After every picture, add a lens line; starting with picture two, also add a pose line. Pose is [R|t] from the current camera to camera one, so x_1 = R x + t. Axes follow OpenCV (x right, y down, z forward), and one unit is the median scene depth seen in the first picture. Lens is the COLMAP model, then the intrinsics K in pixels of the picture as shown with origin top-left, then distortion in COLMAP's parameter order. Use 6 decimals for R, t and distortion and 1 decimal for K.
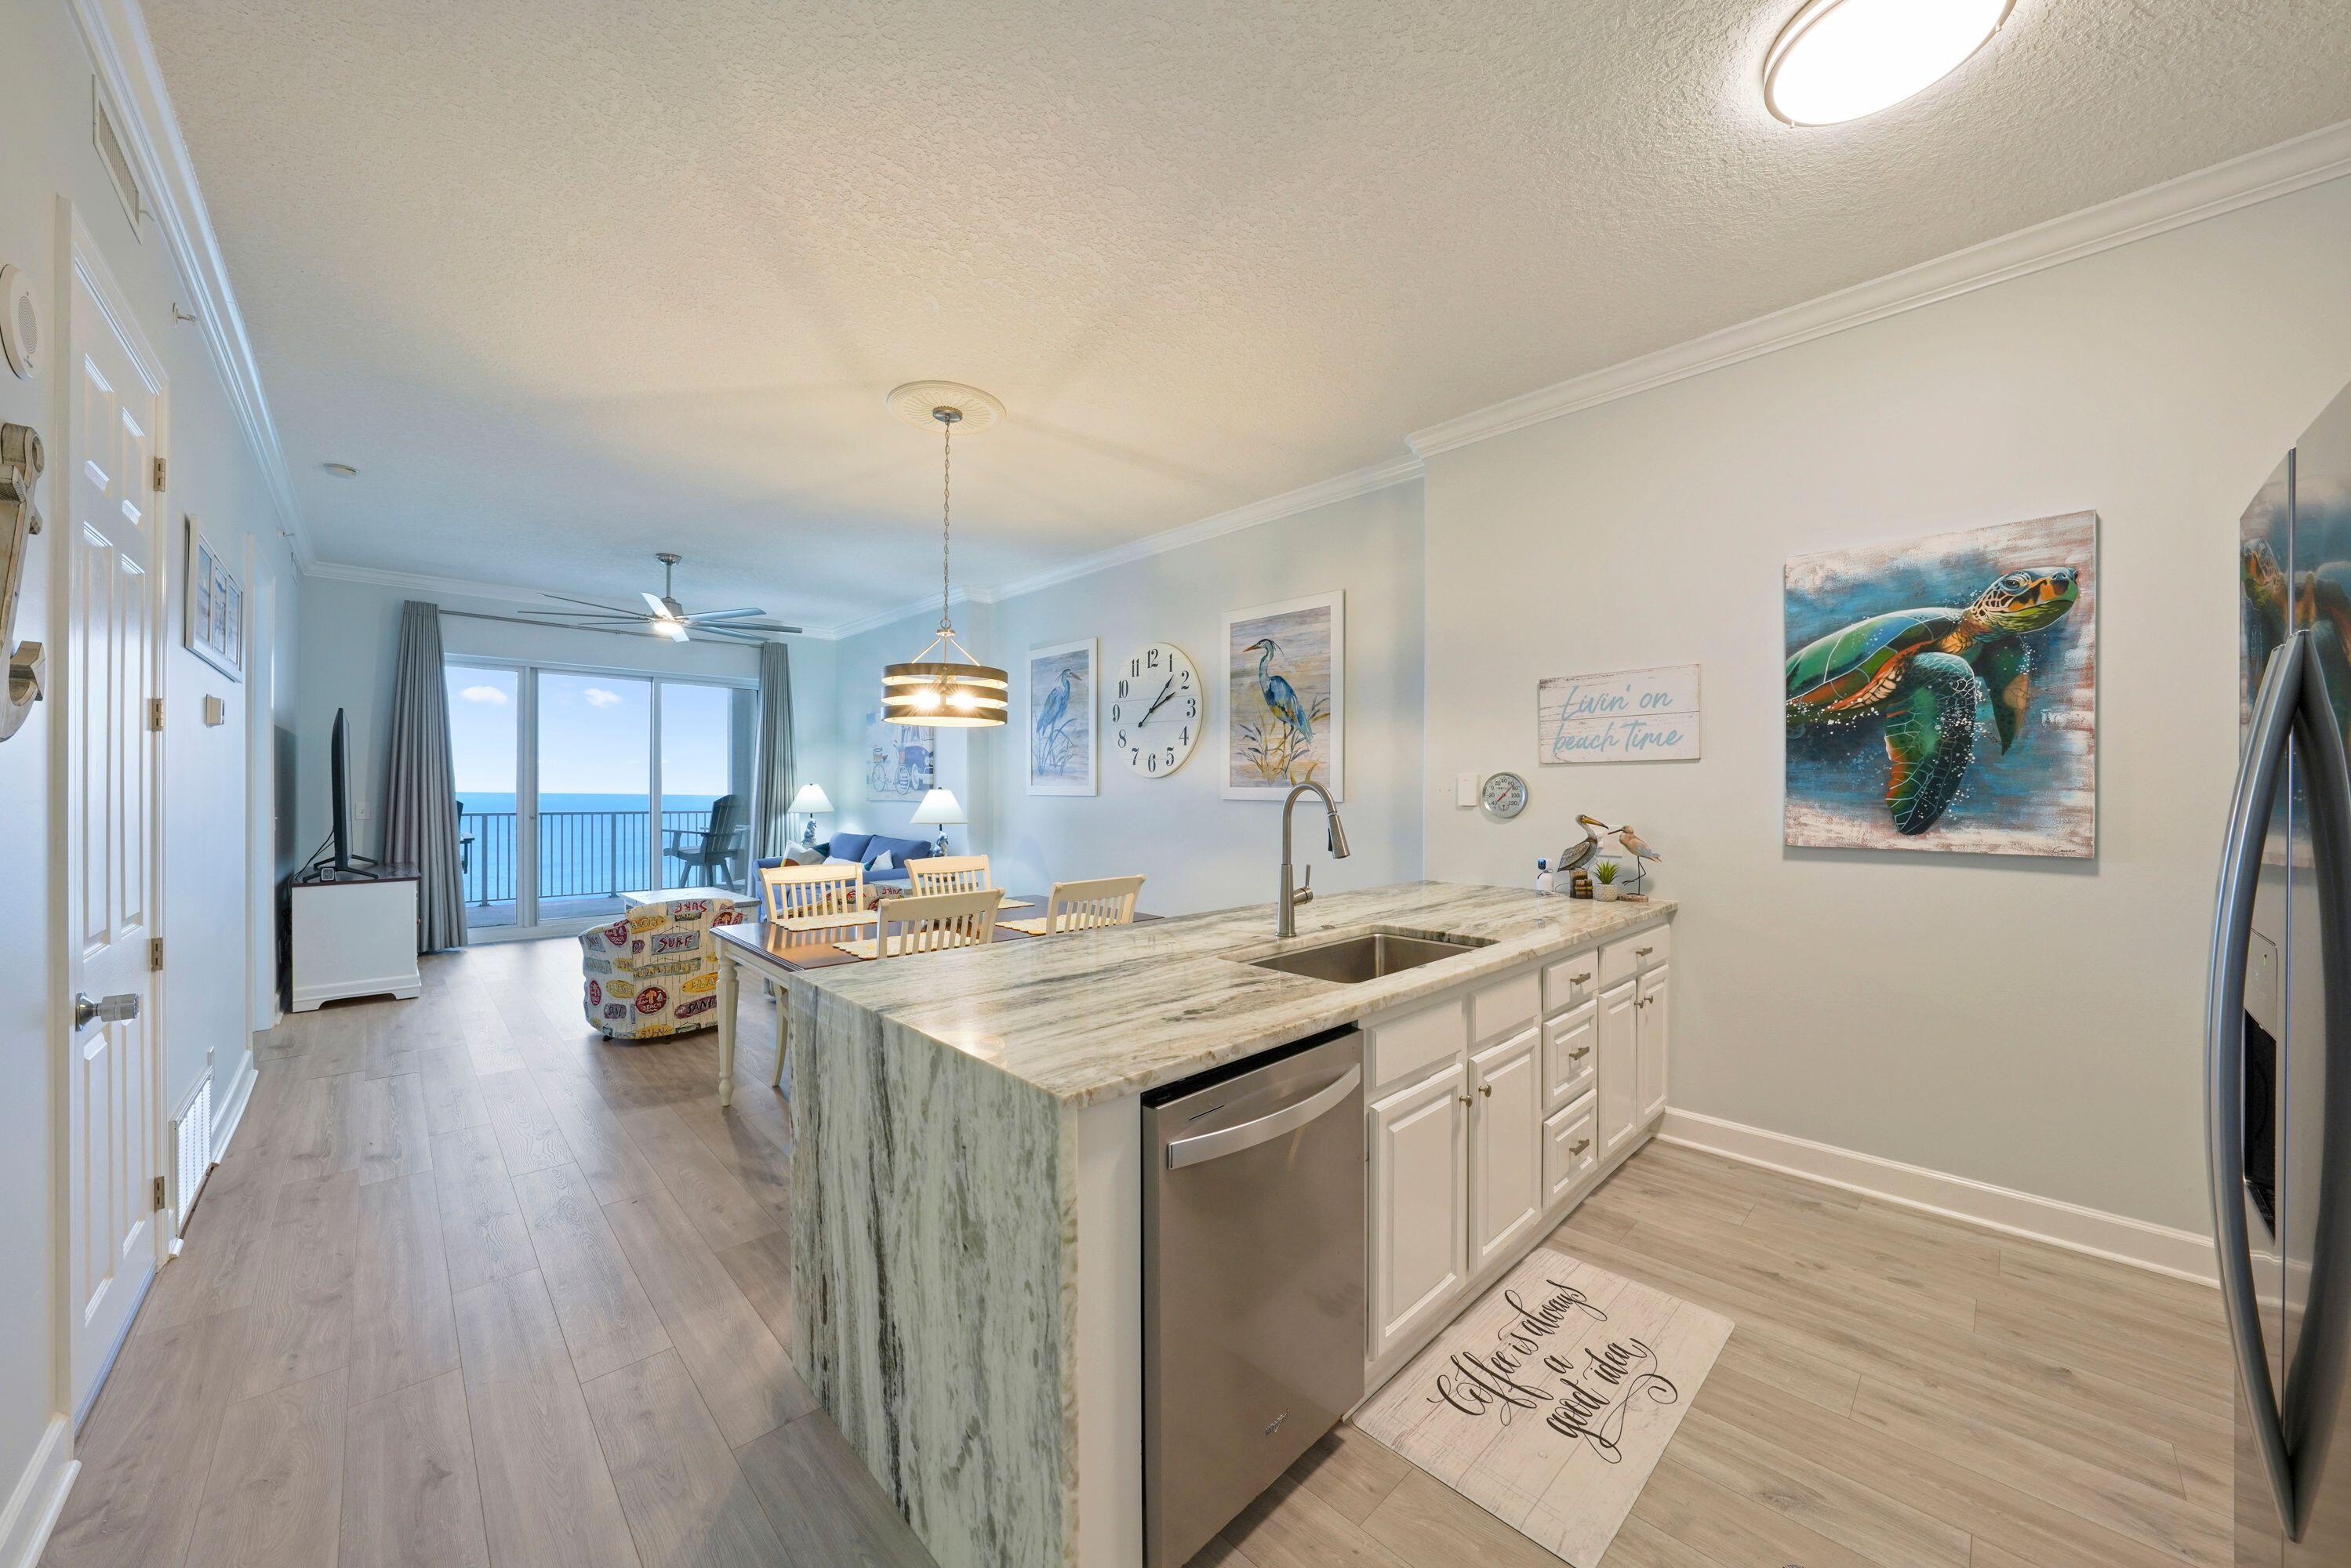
lens RADIAL K [[832.4, 0, 1179.9], [0, 832.4, 792.7], [0, 0, 1]] dist [-0.025771, 0.003657]
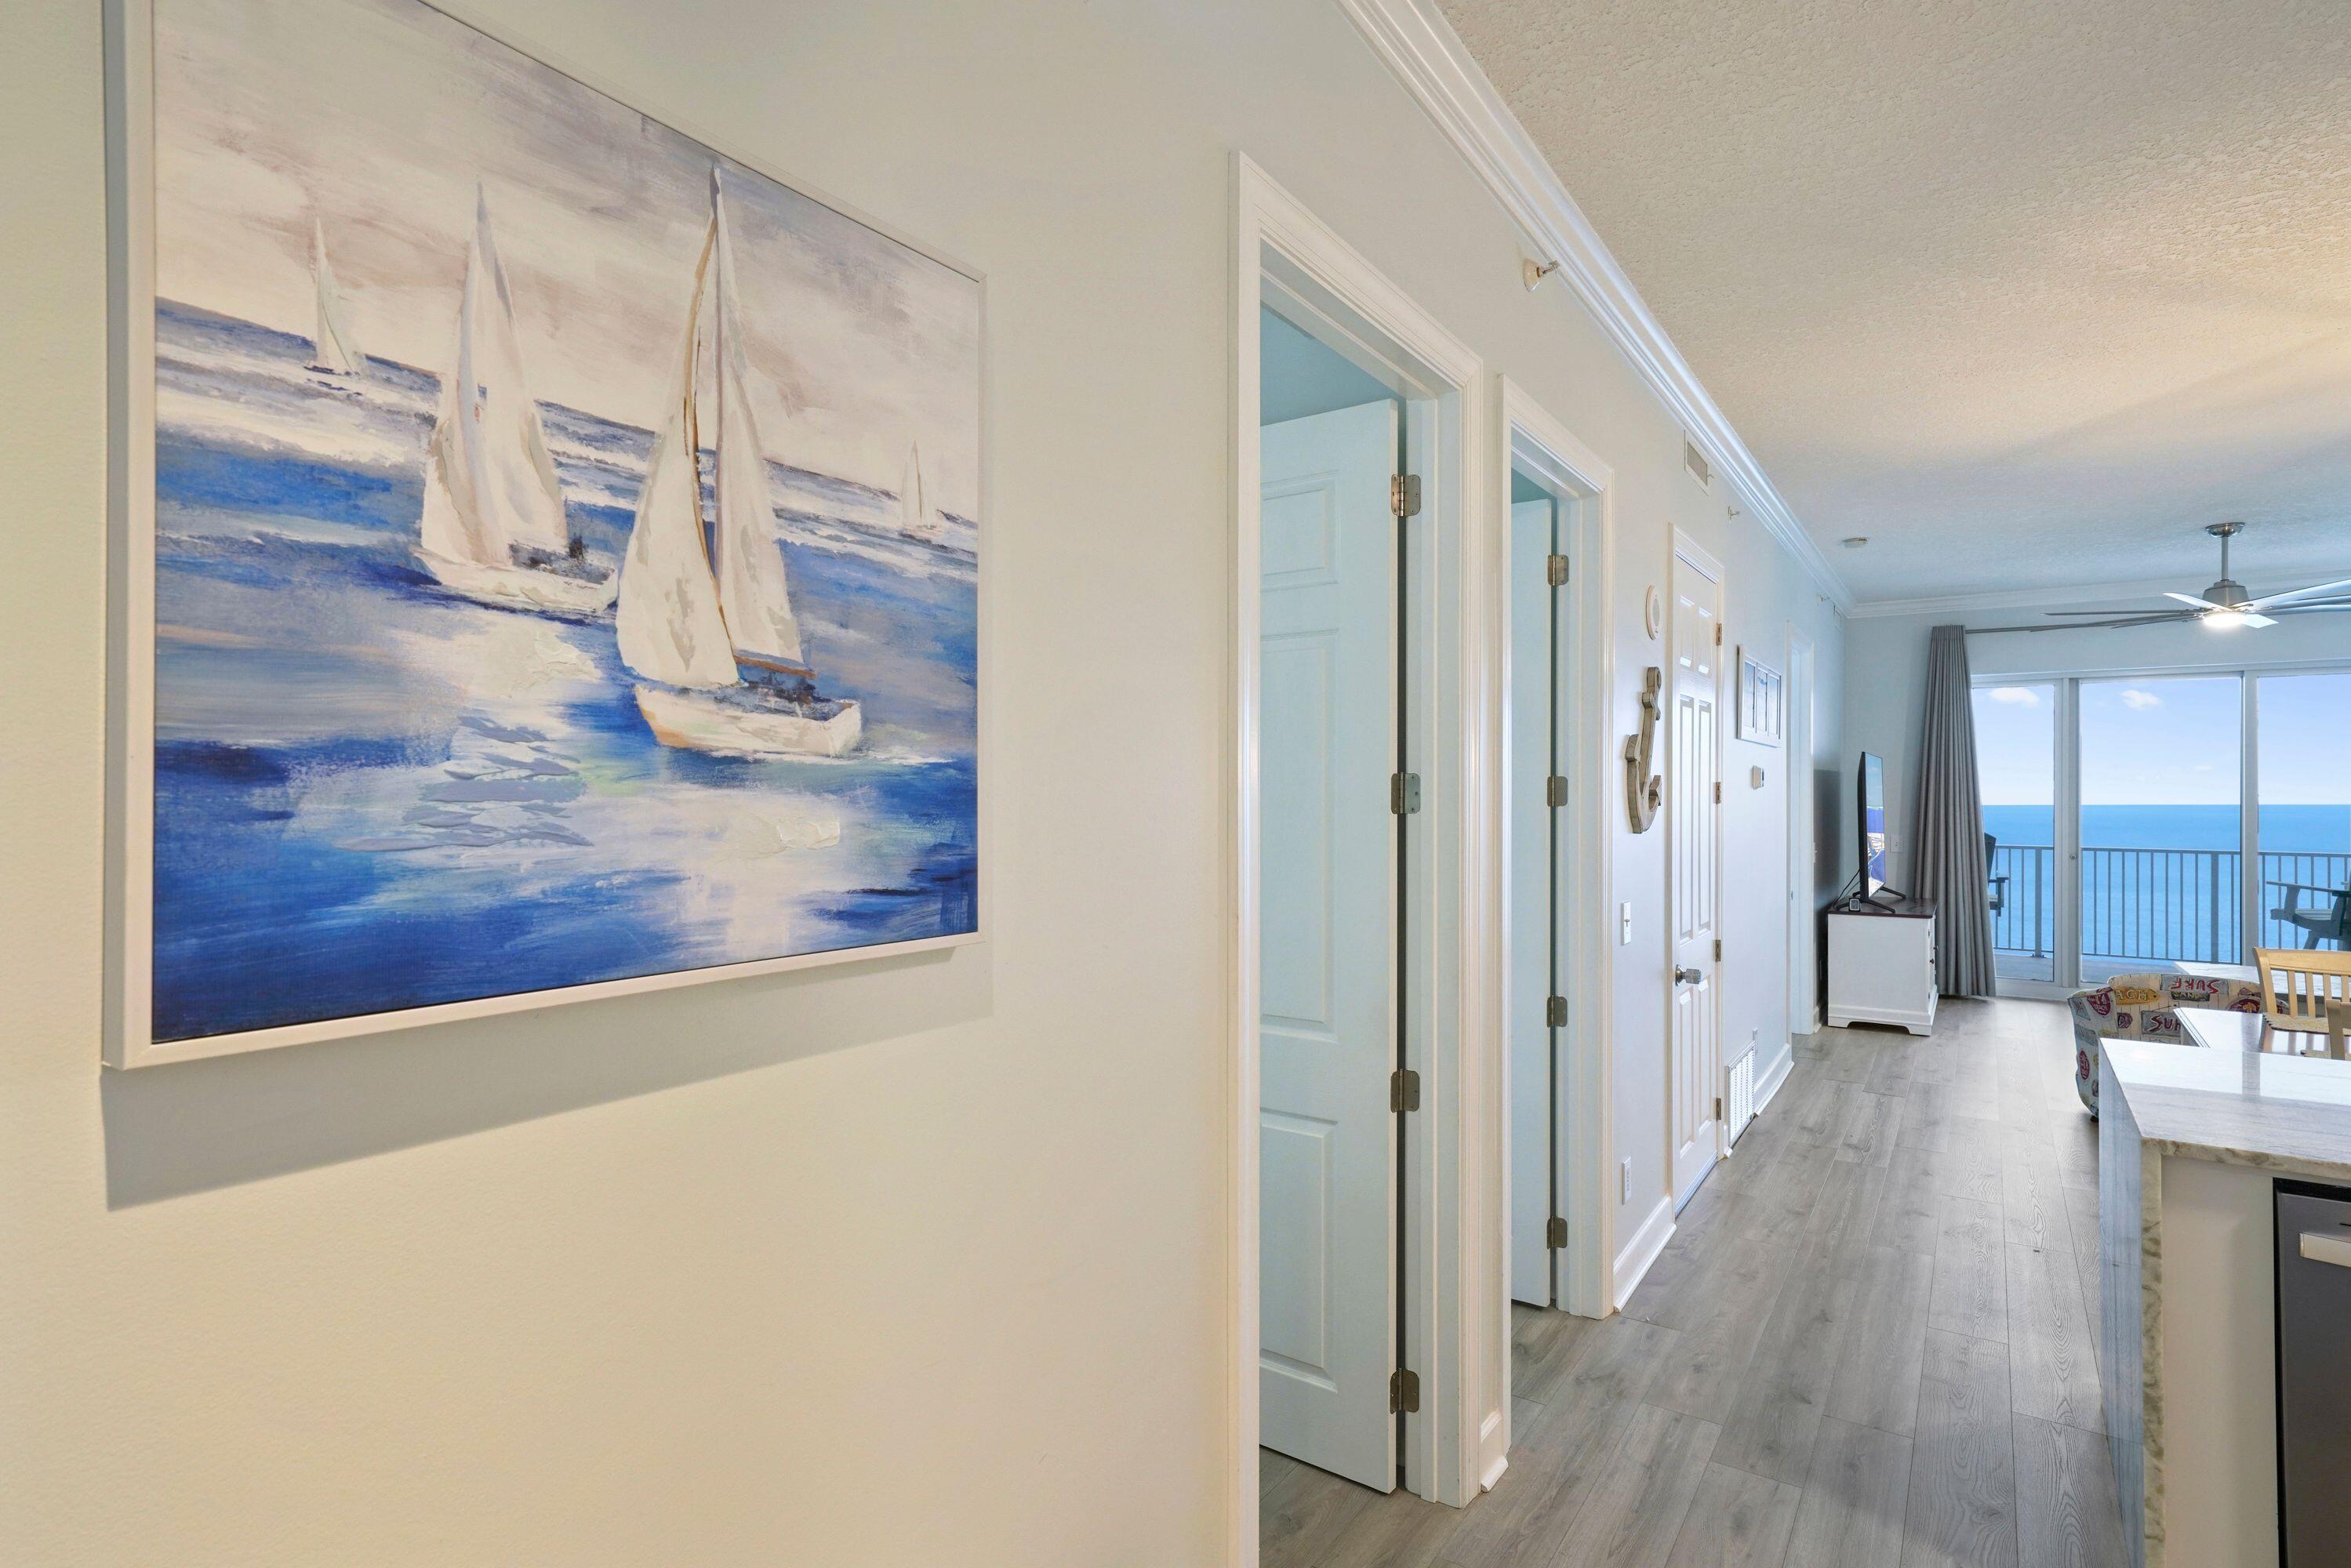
lens RADIAL K [[1190.6, 0, 1185.3], [0, 1190.6, 786.4], [0, 0, 1]] dist [0.014232, 0.002536]
pose [[0.204985, -0.008549, -0.978728, 0.577238], [-0.005585, 0.999935, -0.009904, -0.063885], [0.978749, 0.007497, 0.204924, -0.353311]]
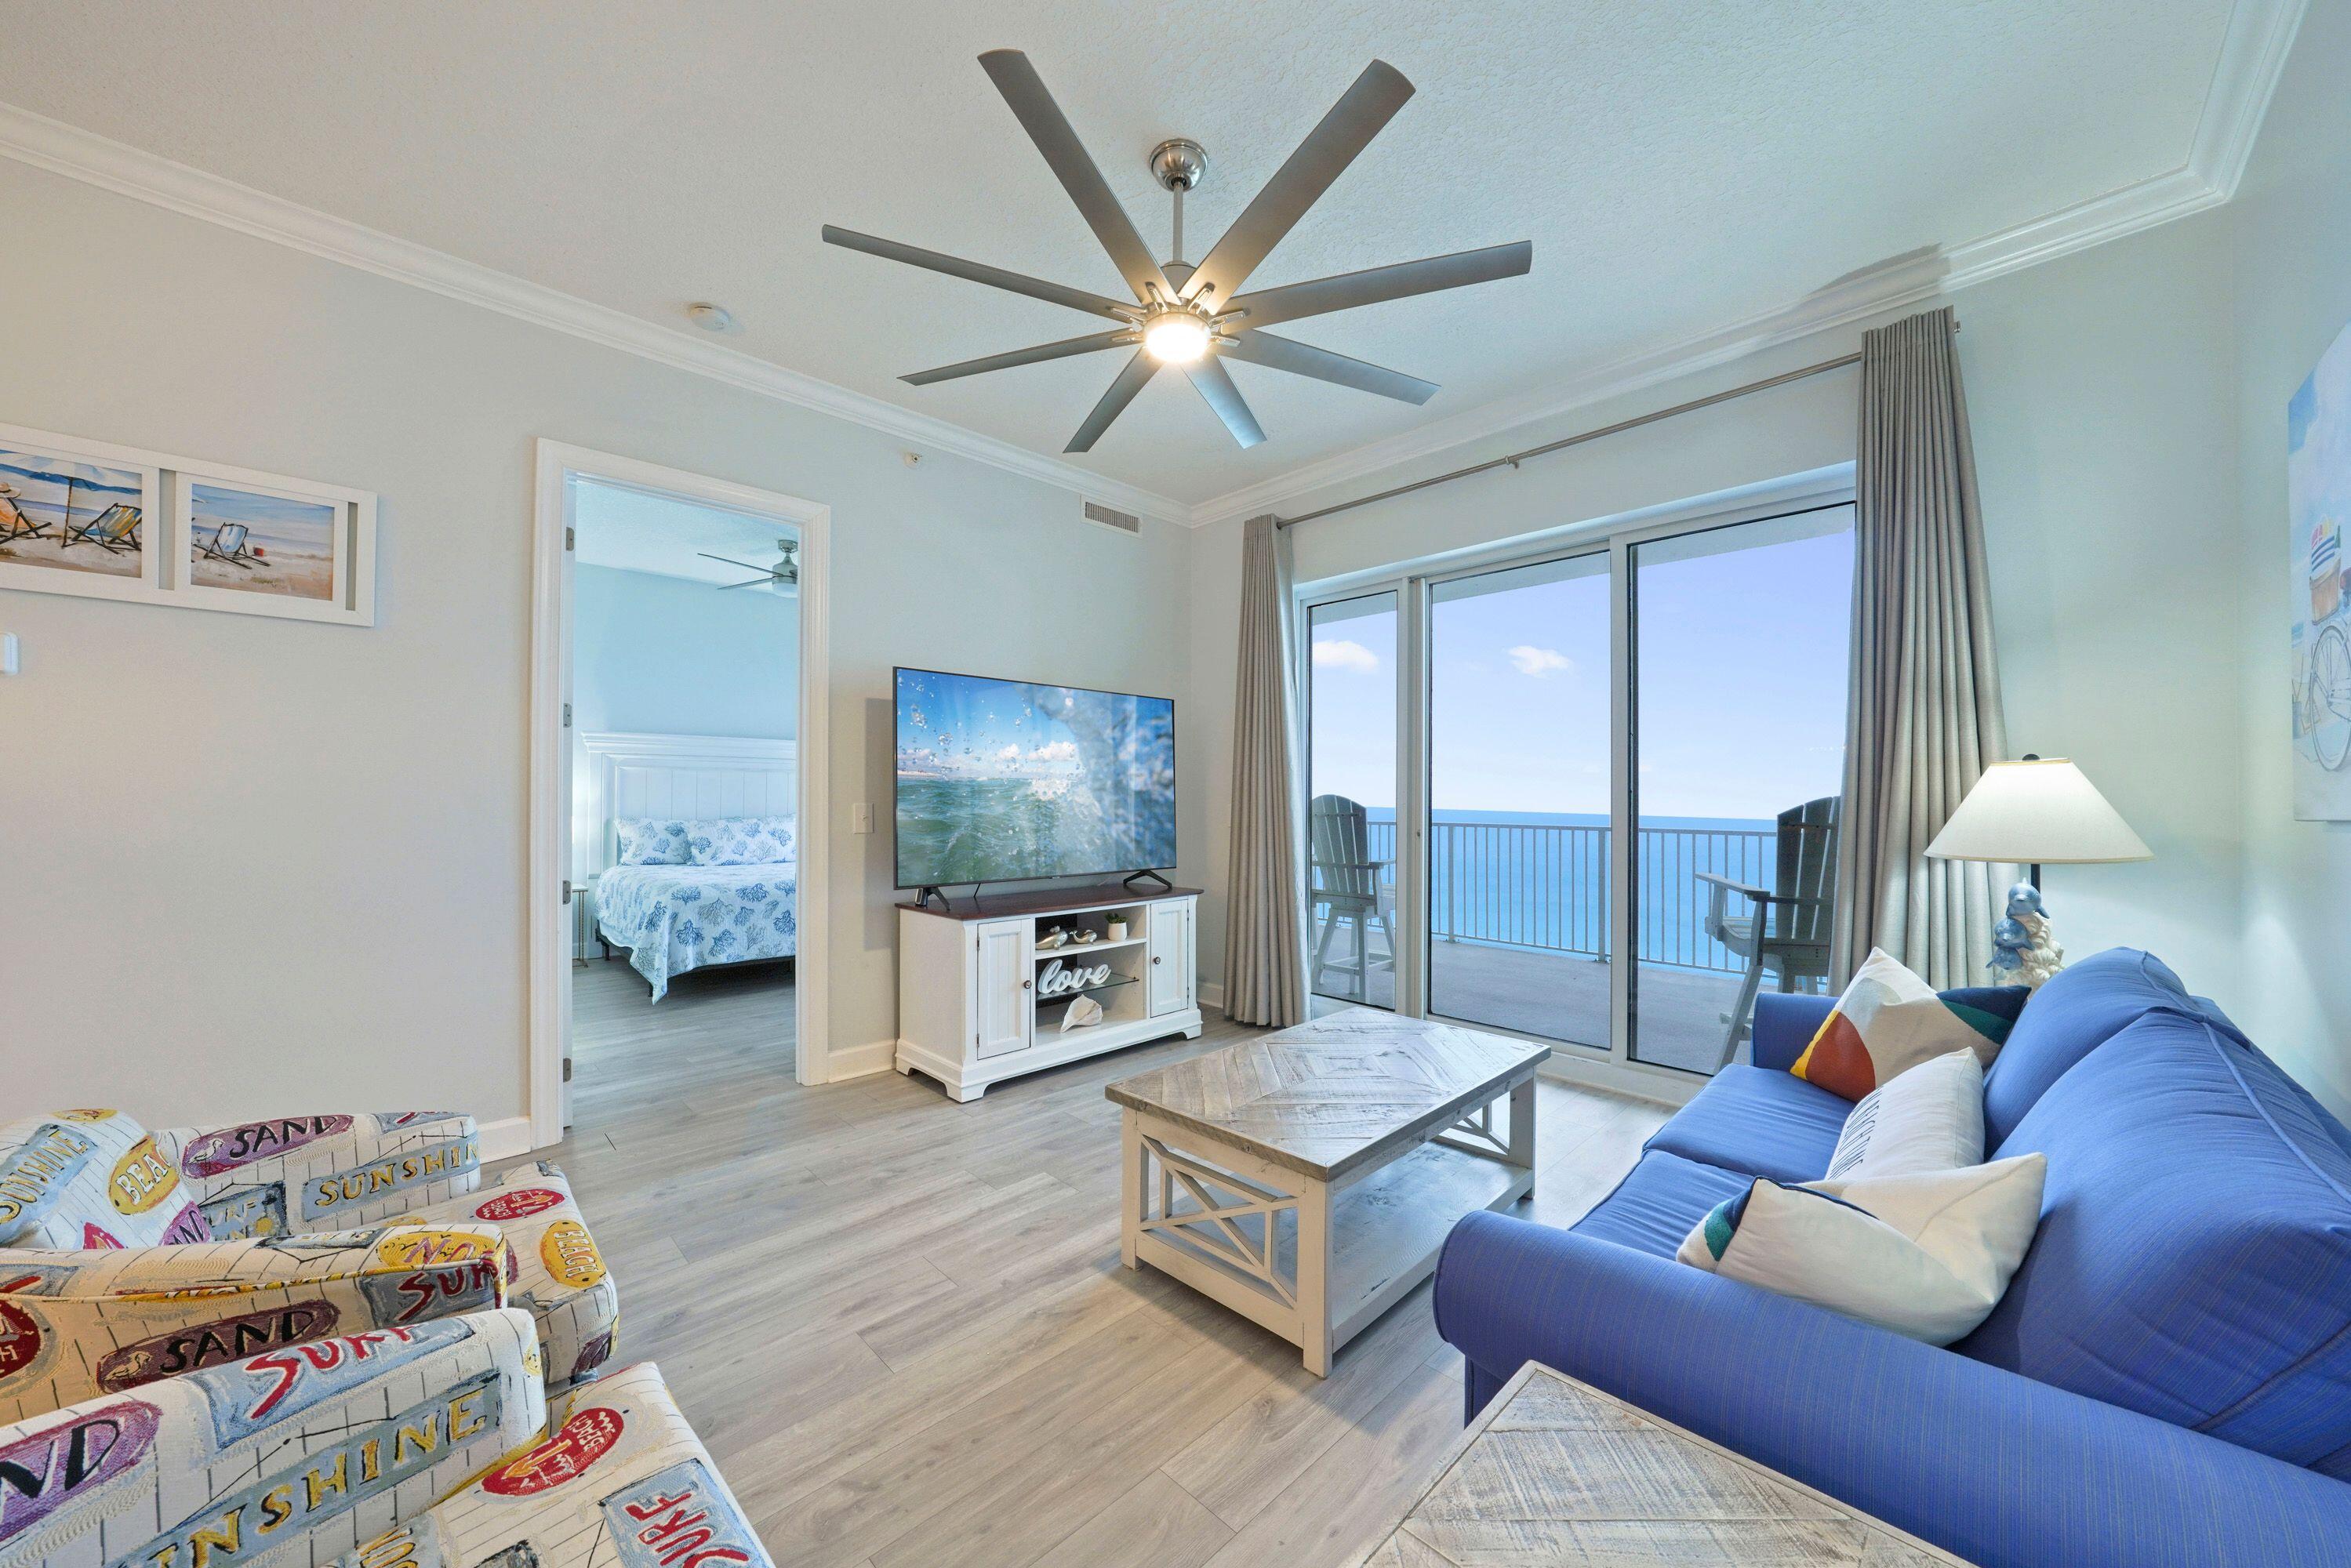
lens RADIAL K [[832.4, 0, 1190.2], [0, 832.4, 794.0], [0, 0, 1]] dist [-0.025771, 0.003657]
pose [[-0.007848, -0.008570, -0.999932, -0.526306], [-0.009276, 0.999921, -0.008497, 0.021613], [0.999926, 0.009208, -0.007927, 2.174030]]
